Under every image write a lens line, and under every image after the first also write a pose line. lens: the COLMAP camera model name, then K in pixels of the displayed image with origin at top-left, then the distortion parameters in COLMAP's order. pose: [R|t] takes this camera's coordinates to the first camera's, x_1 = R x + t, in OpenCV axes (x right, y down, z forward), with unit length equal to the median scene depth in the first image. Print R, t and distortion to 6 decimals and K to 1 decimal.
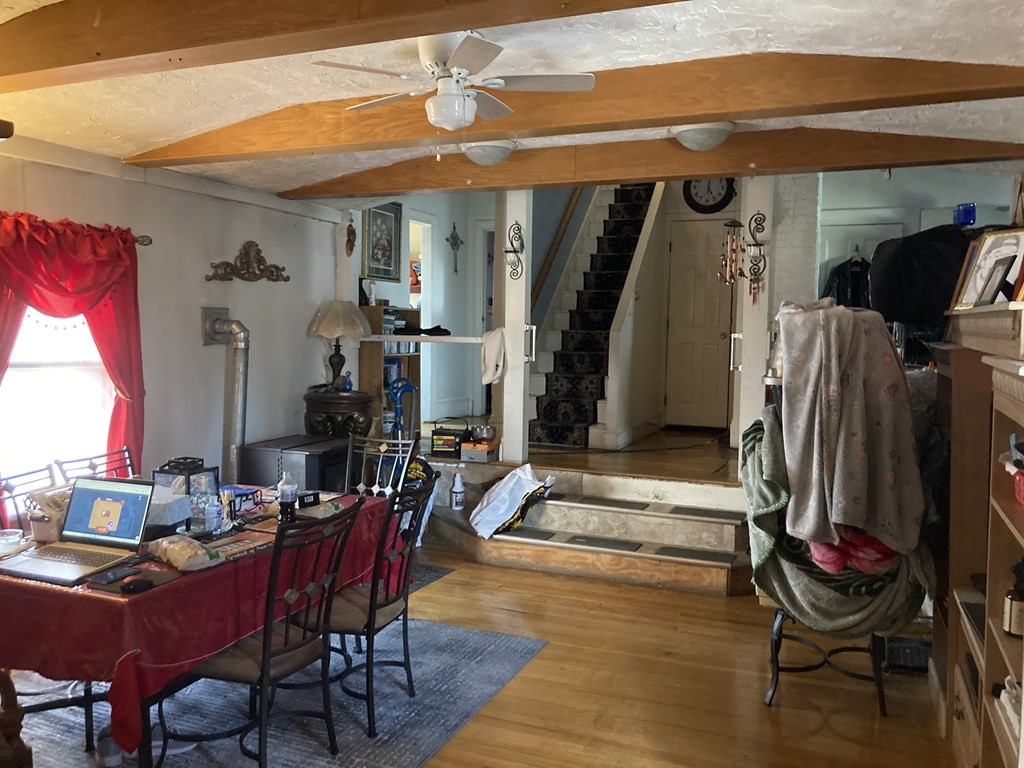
lens RADIAL K [[836.7, 0, 510.5], [0, 836.7, 380.9], [0, 0, 1]] dist [0.027346, -0.028155]
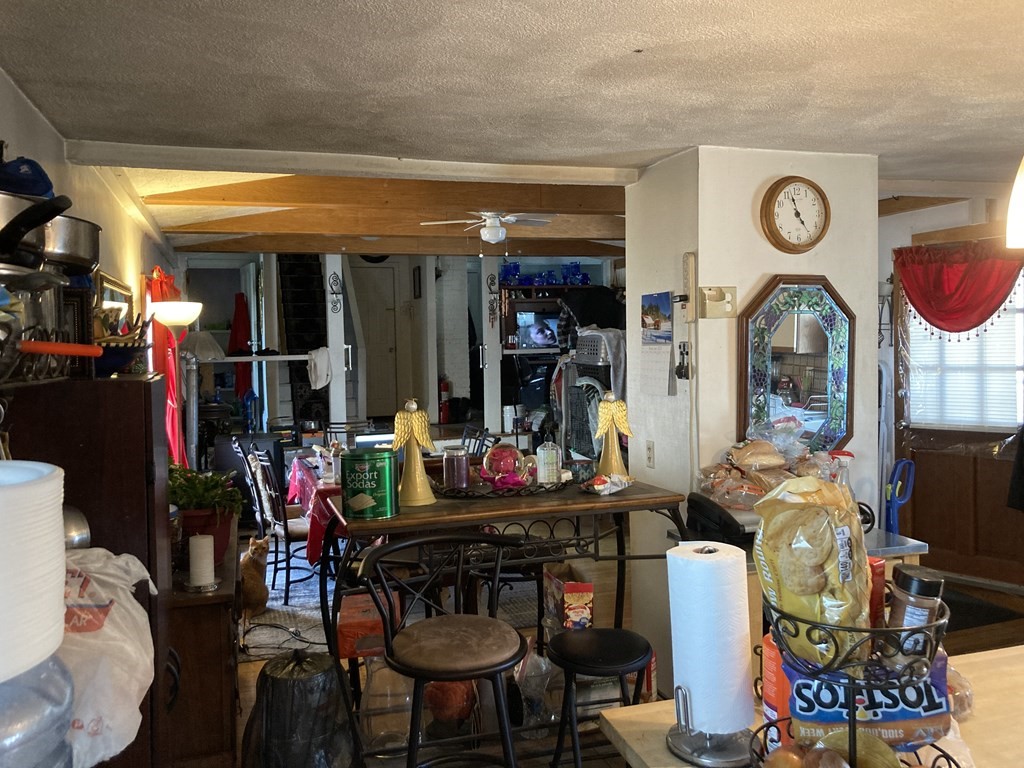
lens RADIAL K [[836.7, 0, 513.4], [0, 836.7, 382.6], [0, 0, 1]] dist [0.027346, -0.028155]
pose [[0.769169, -0.055419, 0.636638, -0.672732], [0.071086, 0.997470, 0.000945, 0.016661], [-0.635079, 0.044529, 0.771162, -0.280924]]
